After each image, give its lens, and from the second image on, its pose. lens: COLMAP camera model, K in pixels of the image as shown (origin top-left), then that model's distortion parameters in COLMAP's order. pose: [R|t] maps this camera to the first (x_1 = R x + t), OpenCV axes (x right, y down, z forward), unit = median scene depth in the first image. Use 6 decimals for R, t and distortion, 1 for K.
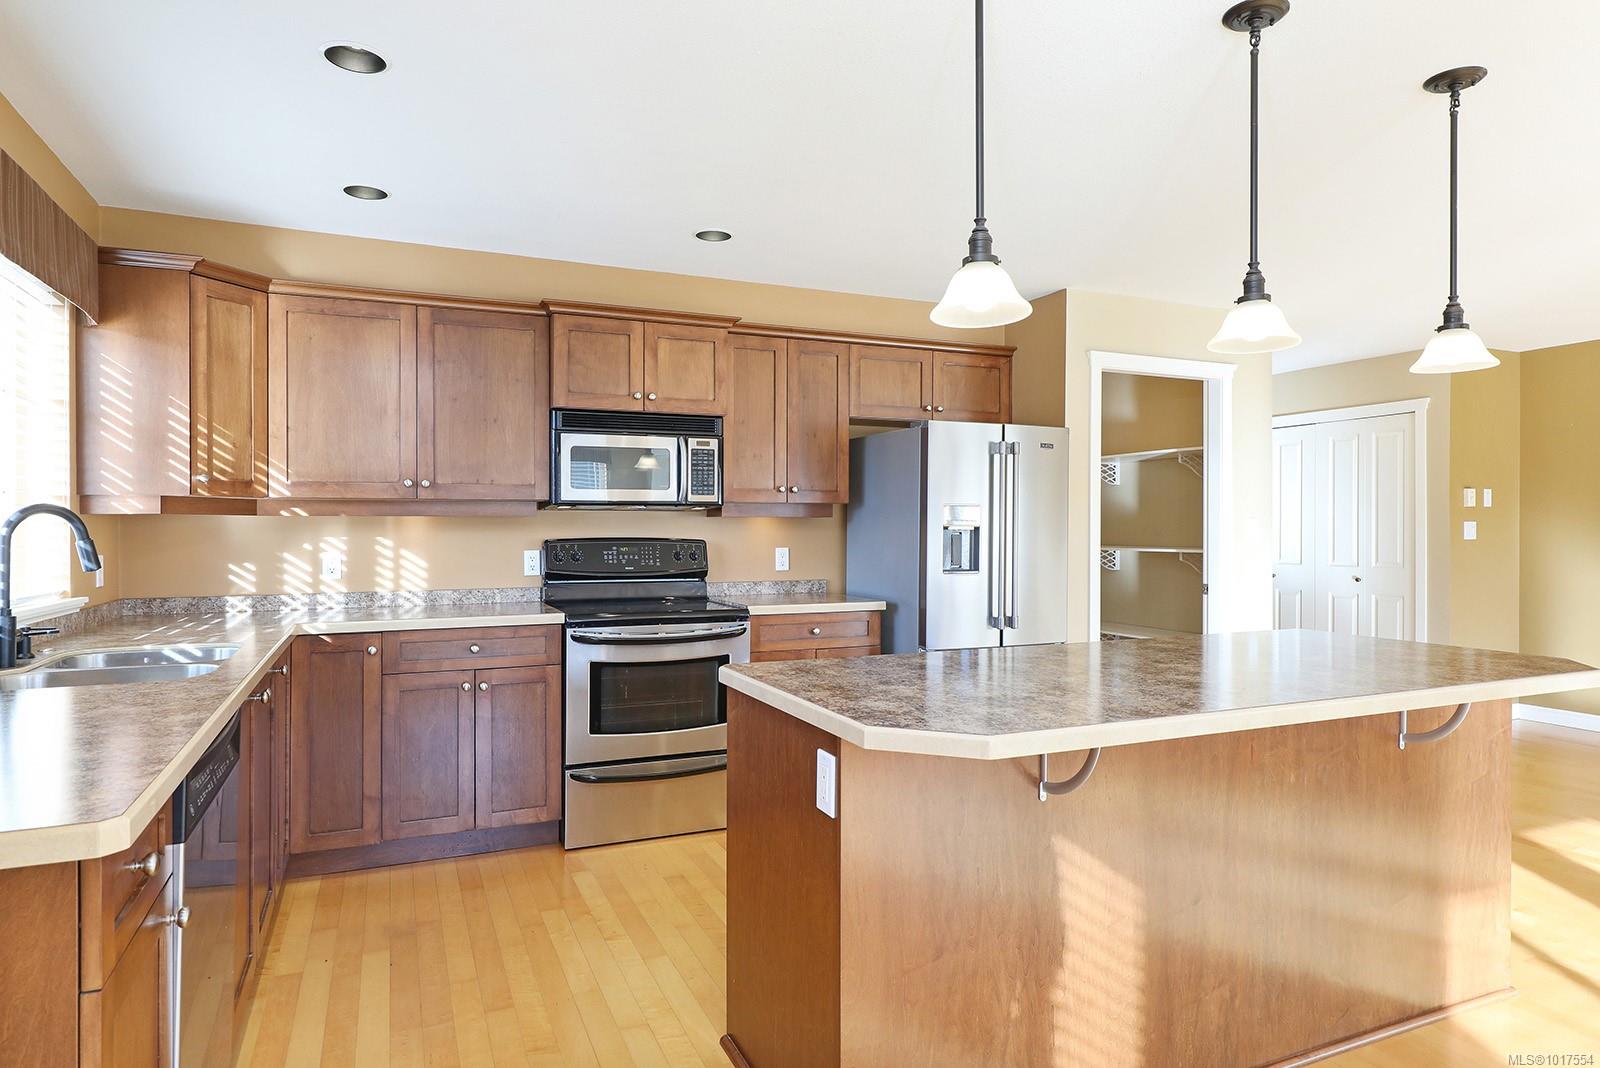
lens RADIAL K [[944.0, 0, 804.3], [0, 944.0, 528.5], [0, 0, 1]] dist [0.001428, 0.000147]
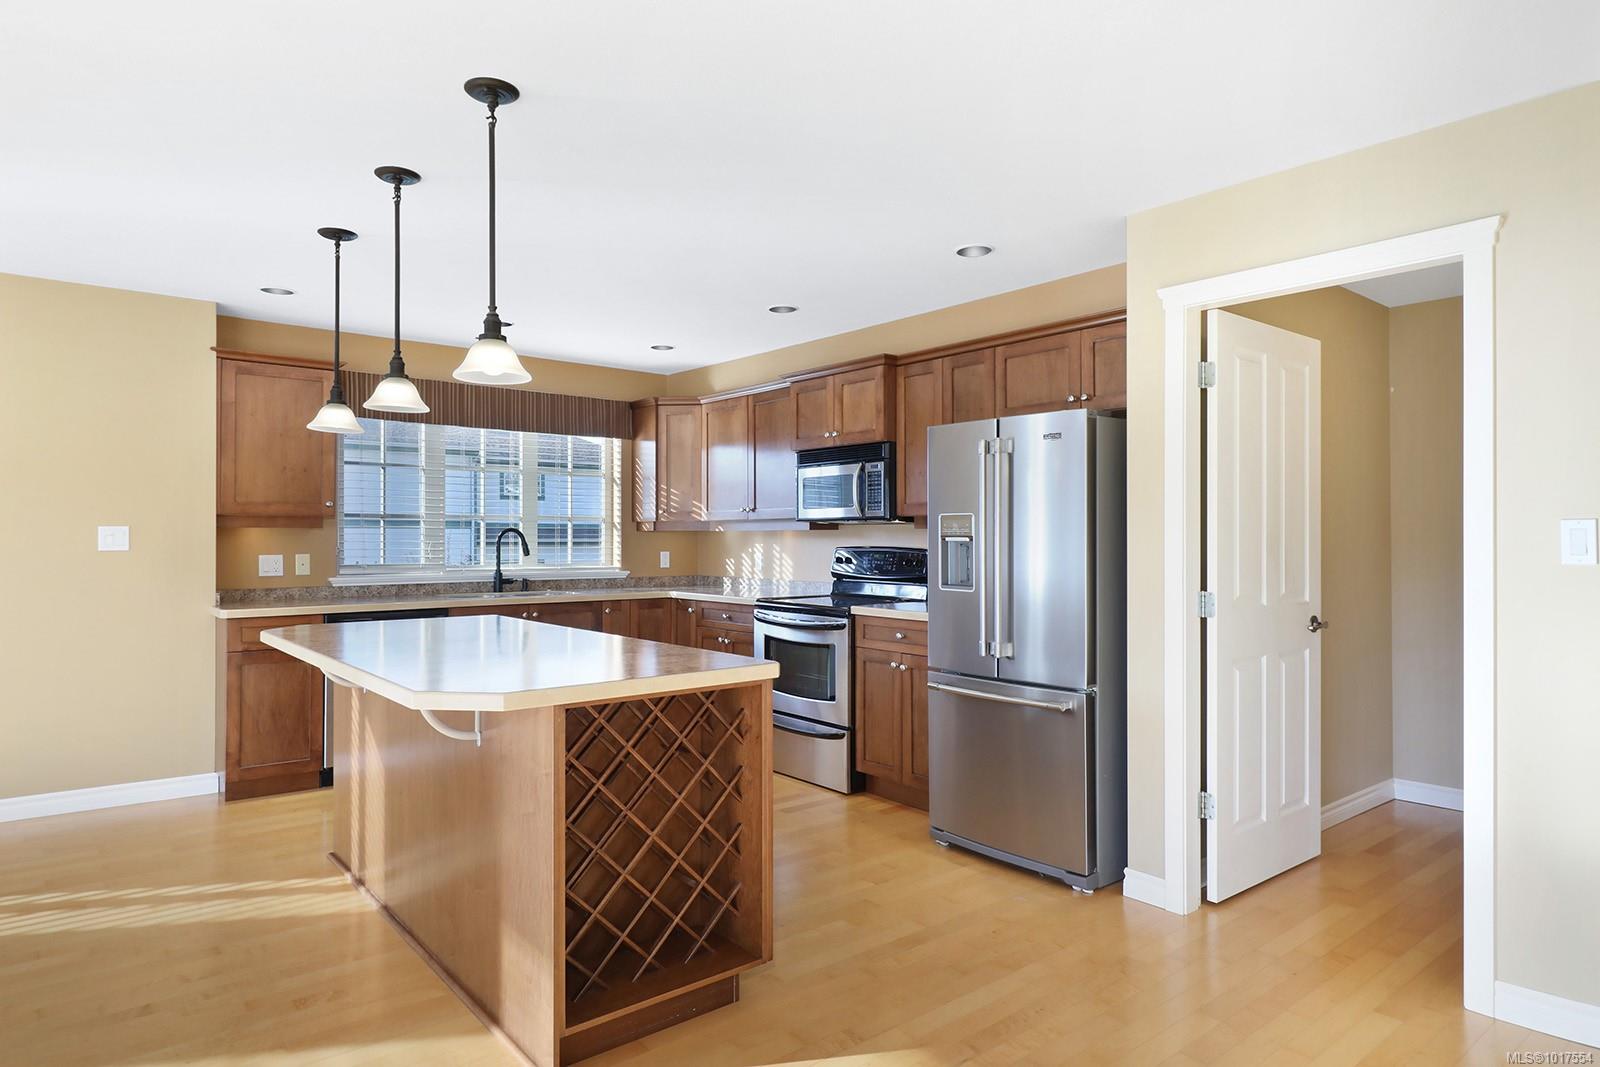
lens RADIAL K [[944.0, 0, 803.1], [0, 944.0, 536.2], [0, 0, 1]] dist [0.001428, 0.000147]
pose [[0.255601, -0.001739, -0.966781, 1.073600], [-0.003368, 0.999991, -0.002690, -0.000526], [0.966776, 0.003944, 0.255593, 0.661643]]
